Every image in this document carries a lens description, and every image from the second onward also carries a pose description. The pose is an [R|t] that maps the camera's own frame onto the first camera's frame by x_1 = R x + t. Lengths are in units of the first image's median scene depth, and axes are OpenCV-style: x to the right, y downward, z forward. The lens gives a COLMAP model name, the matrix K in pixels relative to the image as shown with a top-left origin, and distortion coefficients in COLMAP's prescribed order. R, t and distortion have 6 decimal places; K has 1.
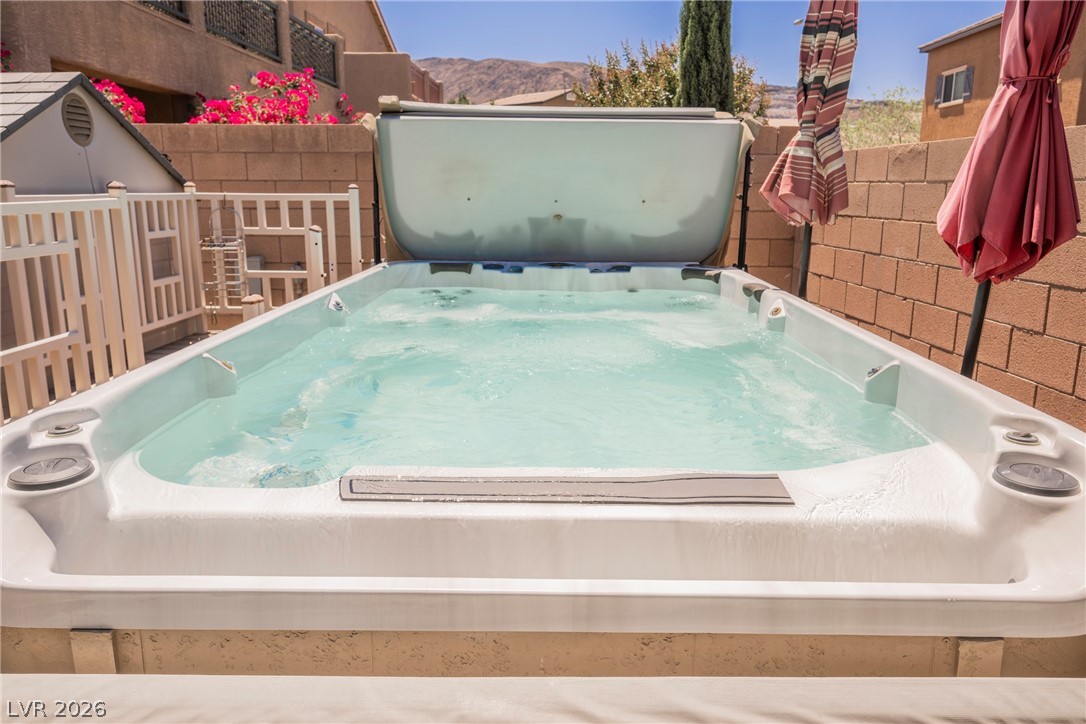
lens RADIAL K [[794.4, 0, 546.1], [0, 794.4, 367.2], [0, 0, 1]] dist [-0.002842, -0.000962]
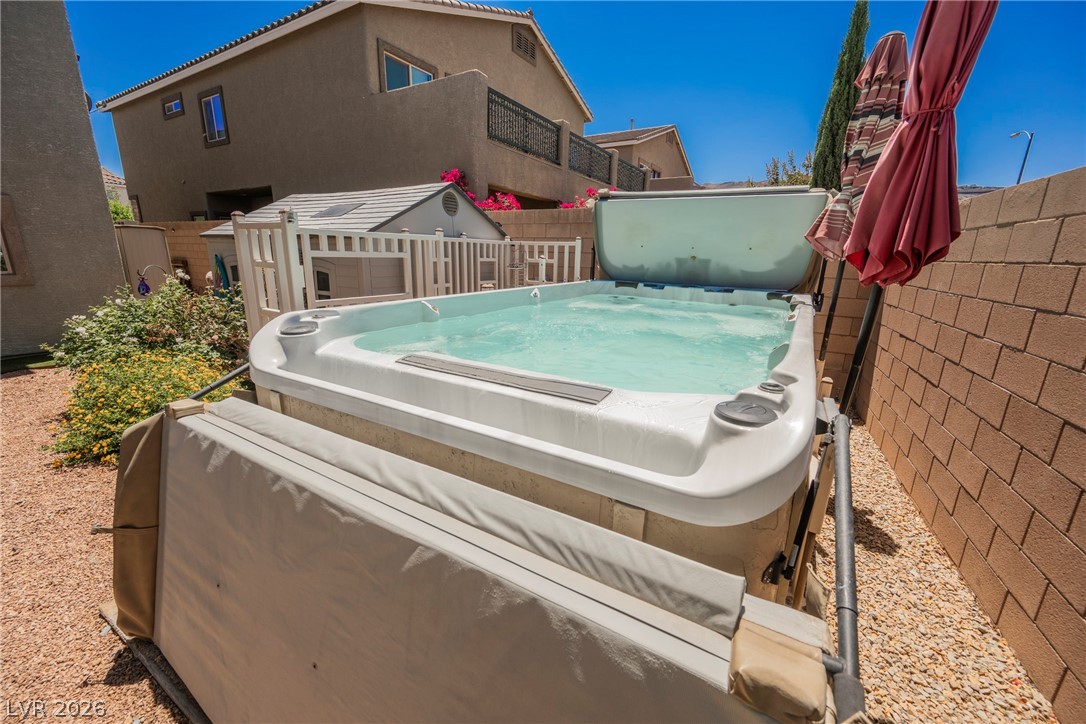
lens RADIAL K [[423.2, 0, 546.3], [0, 423.2, 364.9], [0, 0, 1]] dist [-0.001780, 0.000036]
pose [[0.869758, 0.141430, -0.472778, 0.263721], [-0.128021, 0.989918, 0.060612, 0.025708], [0.476584, 0.007808, 0.879094, 0.098484]]
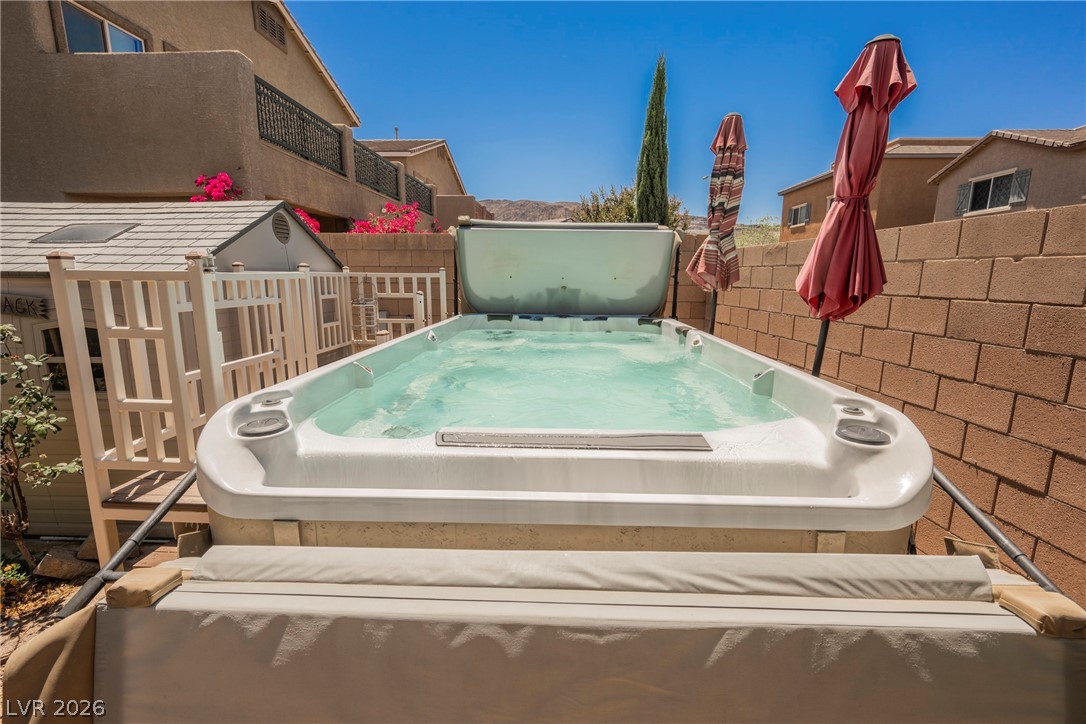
lens RADIAL K [[476.1, 0, 545.9], [0, 476.1, 366.3], [0, 0, 1]] dist [-0.000821, 0.000089]
pose [[0.999841, 0.005024, -0.017110, -0.006503], [-0.005618, 0.999377, -0.034847, 0.015482], [0.016924, 0.034937, 0.999246, 0.003724]]
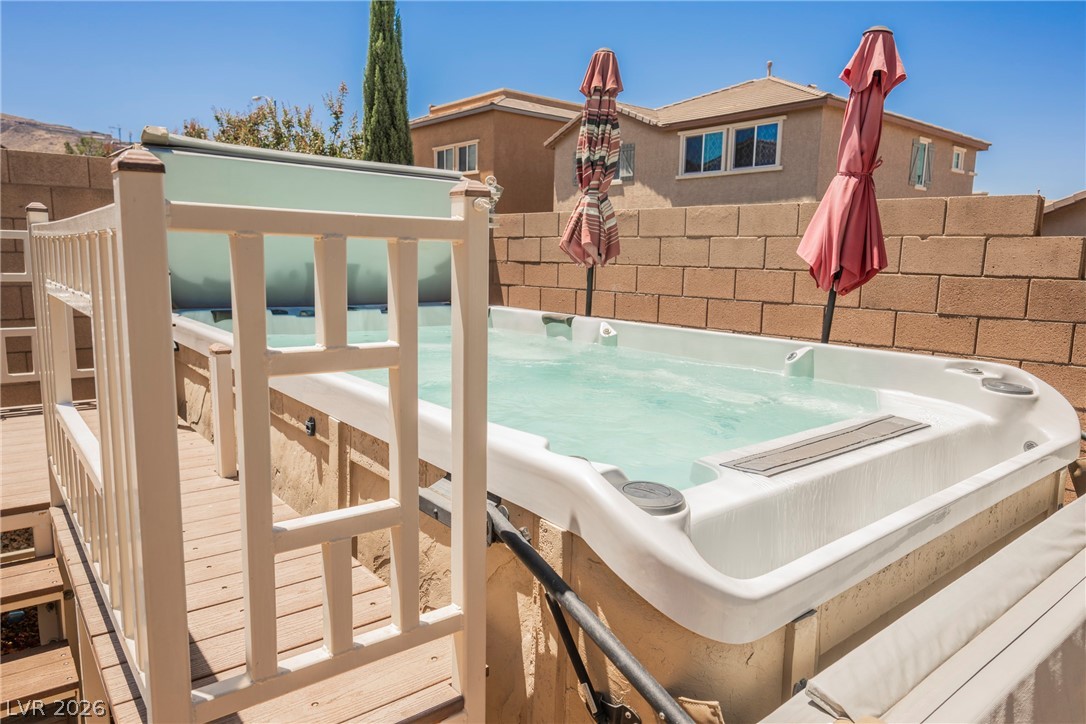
lens RADIAL K [[715.4, 0, 543.0], [0, 715.4, 362.0], [0, 0, 1]] dist [0.000022, 0.000012]
pose [[0.759170, -0.084260, 0.645416, -0.524040], [0.125927, 0.991865, -0.018631, -0.011438], [-0.638595, 0.095419, 0.763604, 0.169144]]
